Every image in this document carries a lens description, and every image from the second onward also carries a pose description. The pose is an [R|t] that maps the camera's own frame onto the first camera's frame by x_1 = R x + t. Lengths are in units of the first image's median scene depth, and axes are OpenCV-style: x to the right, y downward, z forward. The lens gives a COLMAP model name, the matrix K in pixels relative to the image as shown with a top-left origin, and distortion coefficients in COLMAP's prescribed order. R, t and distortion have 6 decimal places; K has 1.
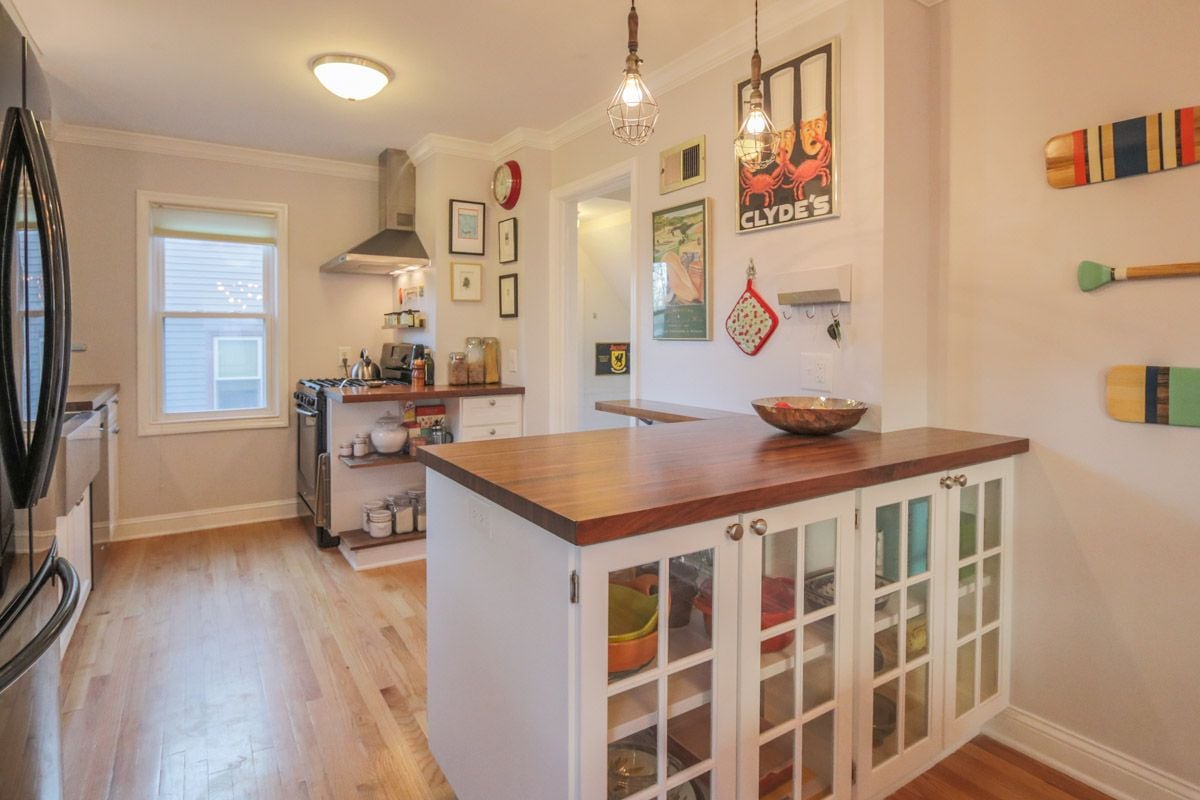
lens RADIAL K [[629.5, 0, 598.6], [0, 629.5, 350.1], [0, 0, 1]] dist [-0.024636, 0.000693]
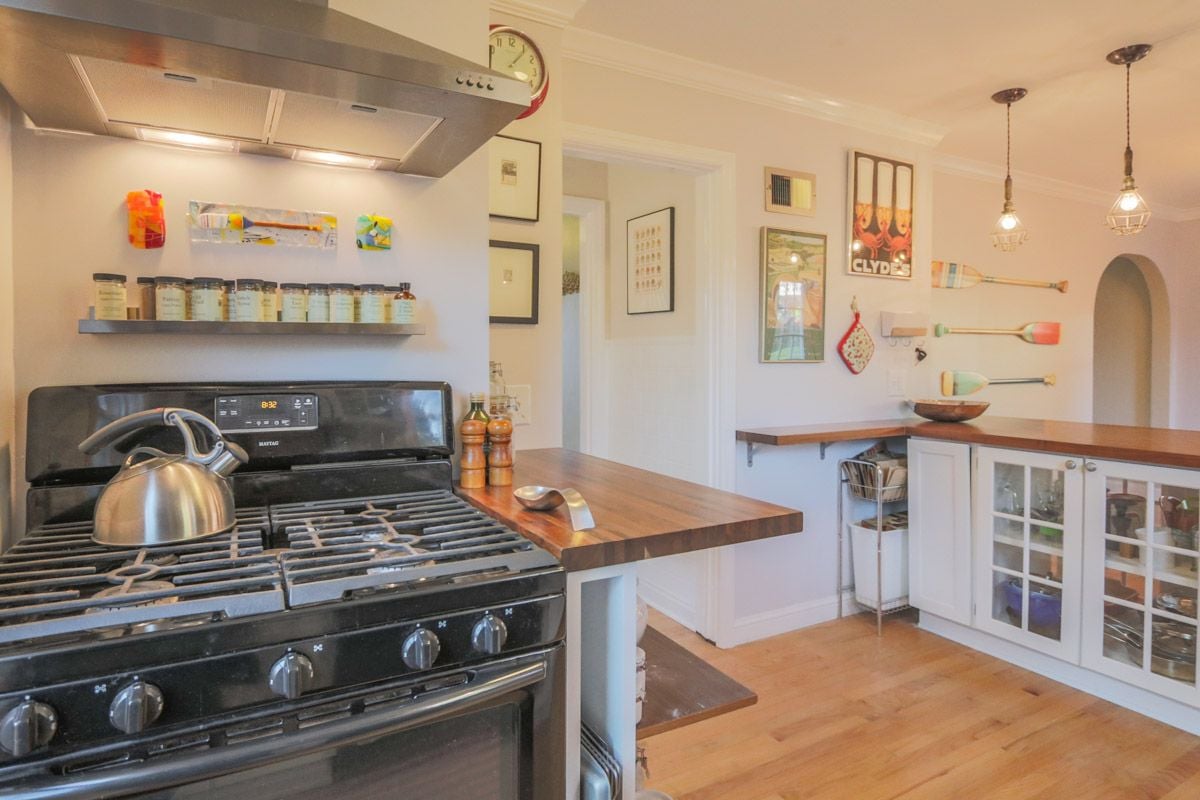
lens RADIAL K [[632.8, 0, 565.9], [0, 632.8, 362.8], [0, 0, 1]] dist [-0.014775, 0.000703]
pose [[0.113641, -0.009904, 0.993473, -0.709261], [0.020334, 0.999764, 0.007641, -0.023667], [-0.993314, 0.019333, 0.113815, 0.954840]]
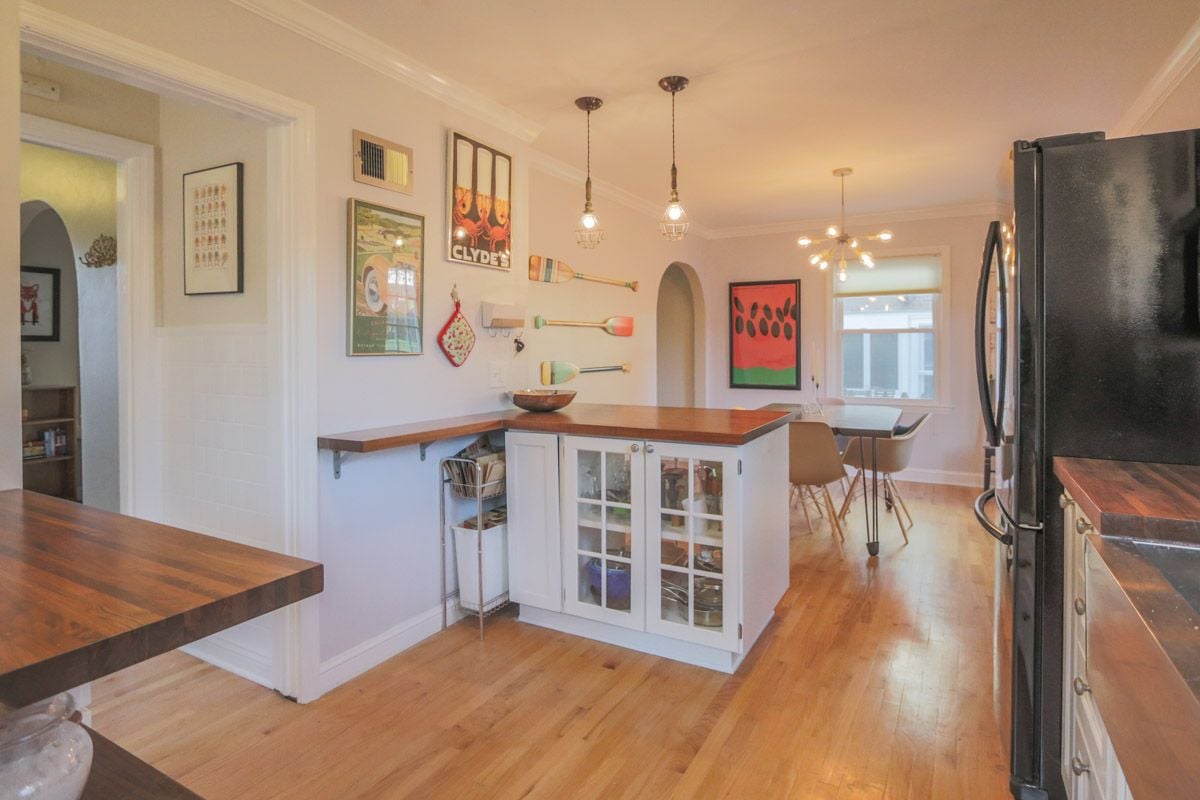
lens RADIAL K [[651.1, 0, 597.2], [0, 651.1, 342.3], [0, 0, 1]] dist [-0.017682, 0.000813]
pose [[-0.468750, 0.007491, 0.883299, -0.639080], [0.022702, 0.999736, 0.003569, -0.024062], [-0.883039, 0.021726, -0.468796, 0.895071]]
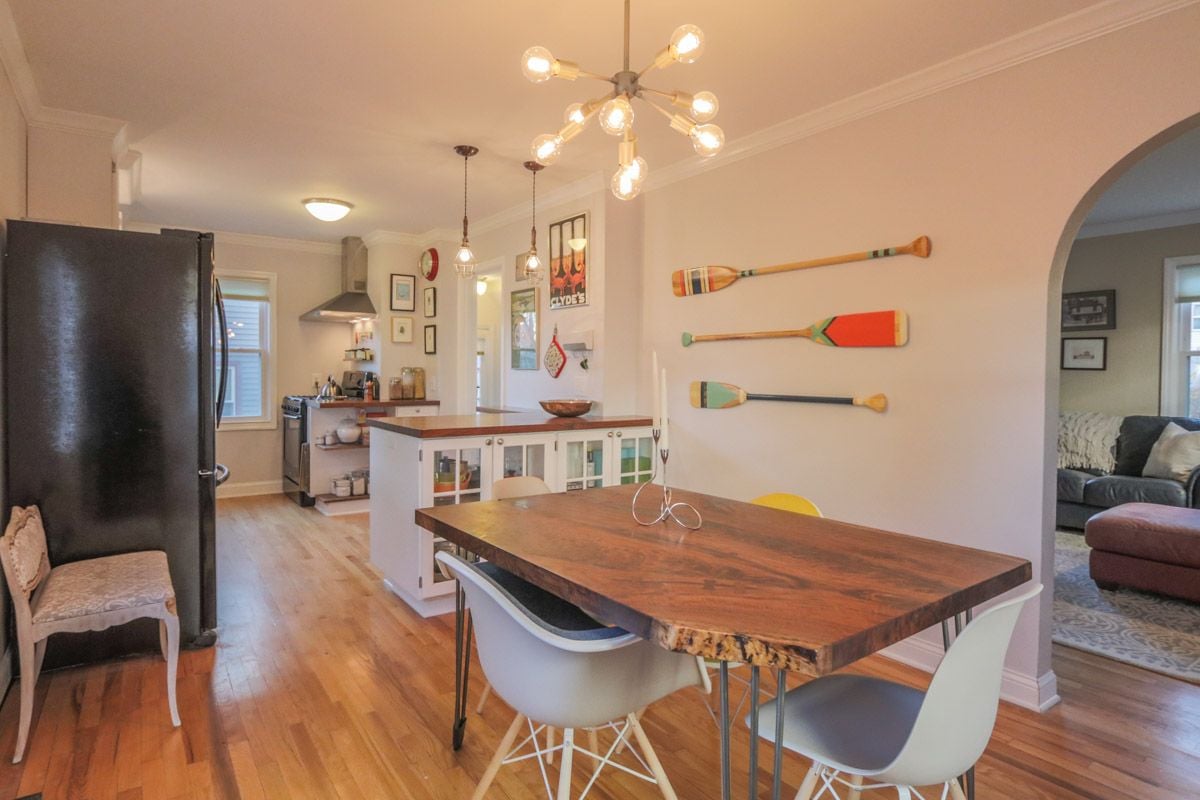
lens RADIAL K [[632.1, 0, 573.8], [0, 632.1, 385.1], [0, 0, 1]] dist [-0.018179, -0.001321]
pose [[0.999552, 0.005461, 0.029425, 0.162035], [-0.005587, 0.999976, 0.004177, 0.014054], [-0.029402, -0.004340, 0.999558, -0.531943]]
